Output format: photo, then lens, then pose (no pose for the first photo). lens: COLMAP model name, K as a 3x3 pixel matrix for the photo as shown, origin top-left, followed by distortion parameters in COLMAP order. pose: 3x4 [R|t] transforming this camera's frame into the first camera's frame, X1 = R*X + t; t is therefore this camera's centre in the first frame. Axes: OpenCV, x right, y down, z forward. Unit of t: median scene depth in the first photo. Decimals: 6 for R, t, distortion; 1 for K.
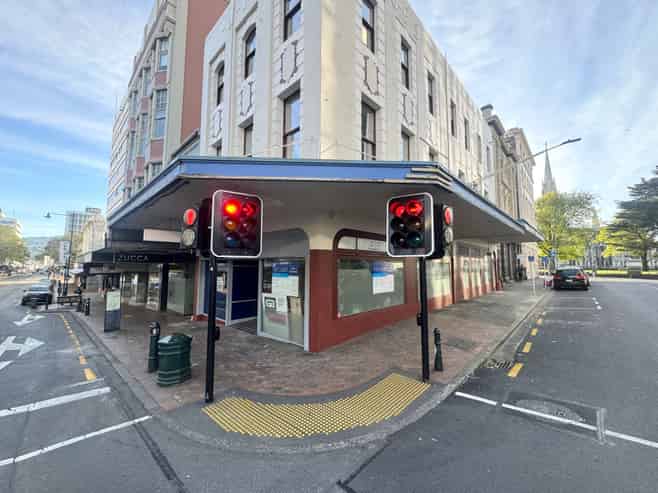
lens RADIAL K [[264.1, 0, 327.6], [0, 264.1, 242.3], [0, 0, 1]] dist [-0.001445, -0.000297]
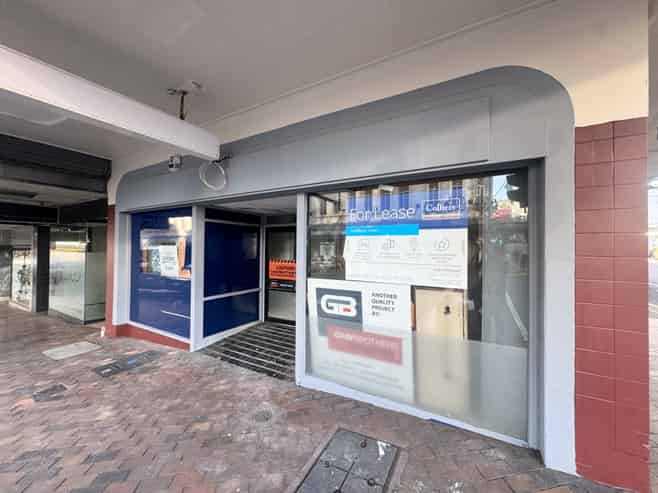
lens RADIAL K [[264.1, 0, 329.6], [0, 264.1, 242.9], [0, 0, 1]] dist [-0.001445, -0.000297]
pose [[0.971761, 0.001466, 0.235962, -0.245014], [-0.021328, 0.996434, 0.081642, 0.084556], [-0.235001, -0.084369, 0.968327, 0.489485]]
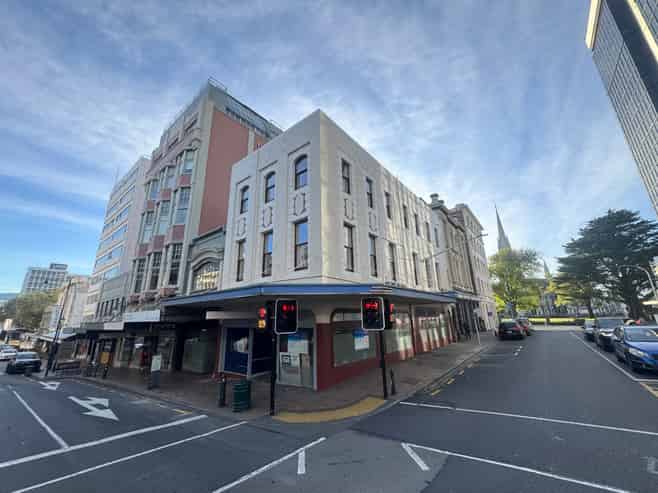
lens RADIAL K [[264.1, 0, 327.3], [0, 264.1, 243.2], [0, 0, 1]] dist [-0.001445, -0.000297]
pose [[0.996321, -0.003227, 0.085638, -0.086743], [0.019451, 0.981725, -0.189307, -0.092900], [-0.083462, 0.190276, 0.978176, -0.443957]]
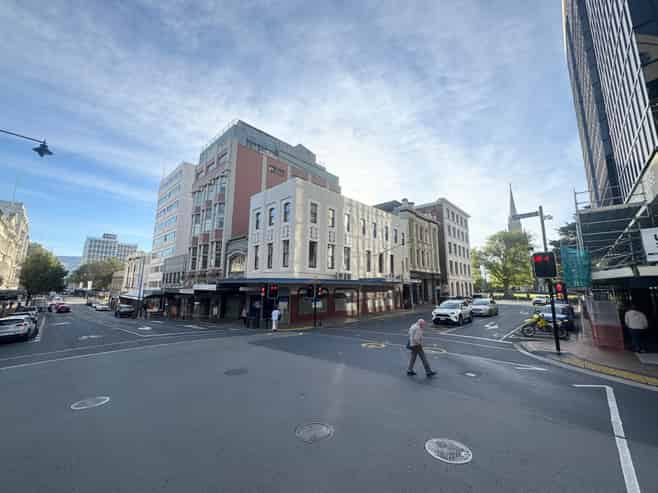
lens RADIAL K [[264.1, 0, 327.4], [0, 264.1, 245.6], [0, 0, 1]] dist [-0.001445, -0.000297]
pose [[0.999991, 0.004303, -0.000103, 0.256232], [-0.004300, 0.997767, -0.066652, -0.236371], [-0.000184, 0.066651, 0.997776, -1.549841]]
